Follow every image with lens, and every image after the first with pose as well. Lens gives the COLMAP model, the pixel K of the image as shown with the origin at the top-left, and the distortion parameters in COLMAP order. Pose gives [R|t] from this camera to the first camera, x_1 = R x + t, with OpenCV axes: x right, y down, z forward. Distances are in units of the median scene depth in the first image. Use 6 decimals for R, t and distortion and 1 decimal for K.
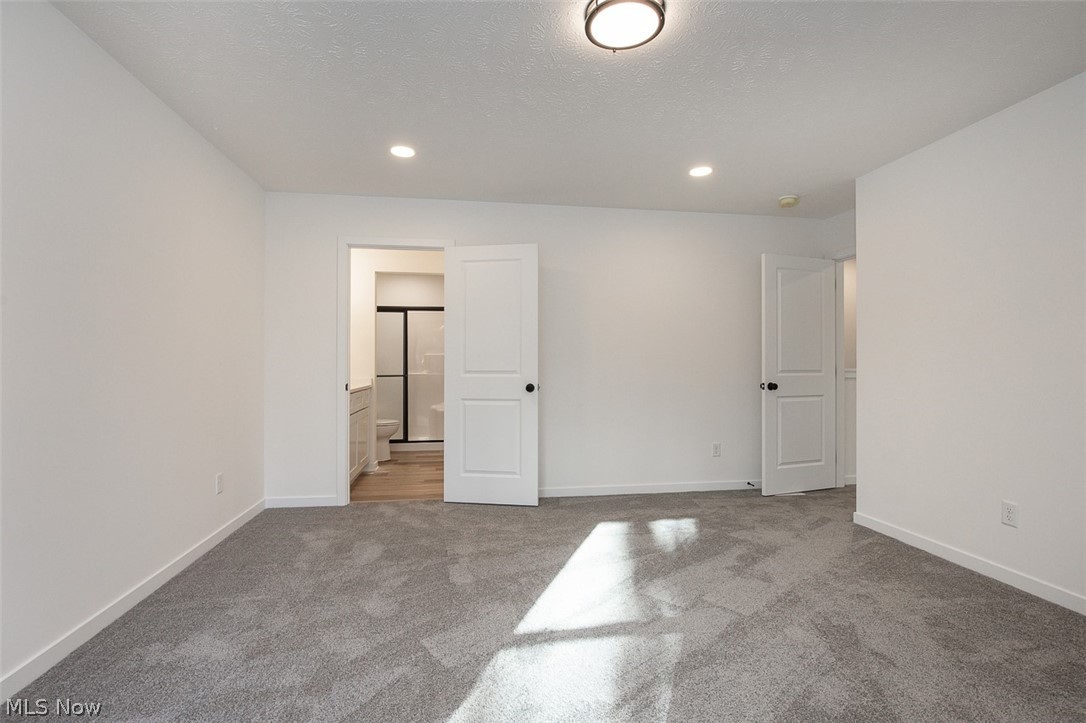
lens RADIAL K [[504.5, 0, 539.9], [0, 504.5, 354.6], [0, 0, 1]] dist [-0.011763, 0.001044]
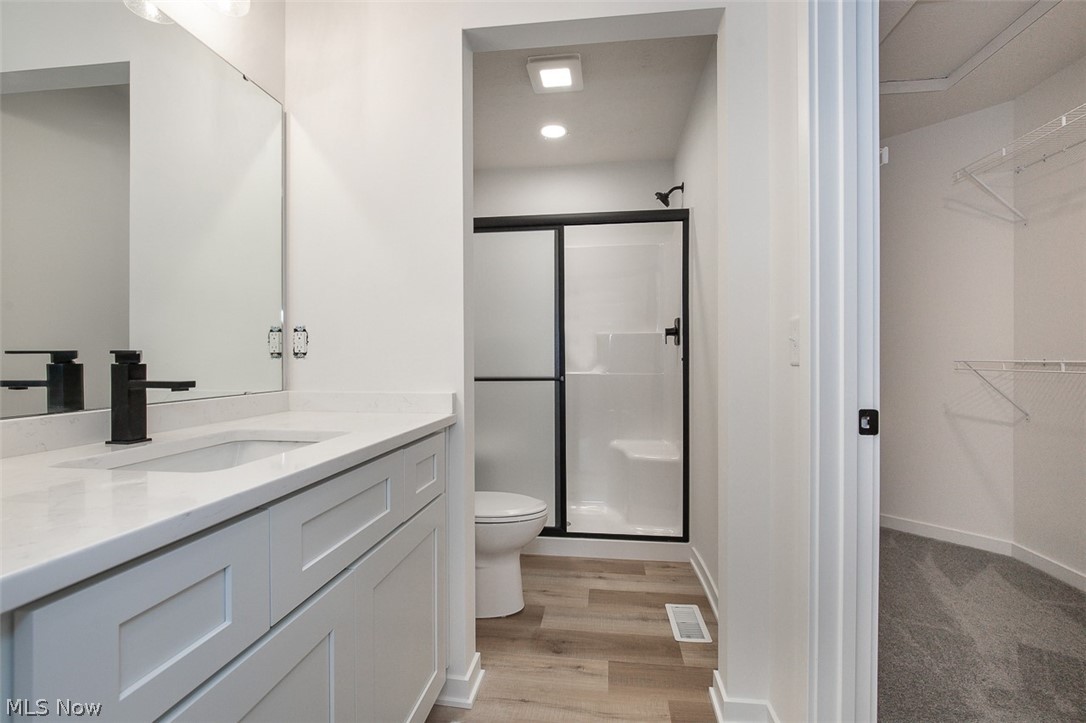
lens RADIAL K [[496.8, 0, 541.1], [0, 496.8, 361.1], [0, 0, 1]] dist [-0.013530, 0.001233]
pose [[0.957255, -0.001826, -0.289238, -0.160794], [0.004298, 0.999959, 0.007910, 0.023867], [0.289212, -0.008815, 0.957224, 0.594541]]
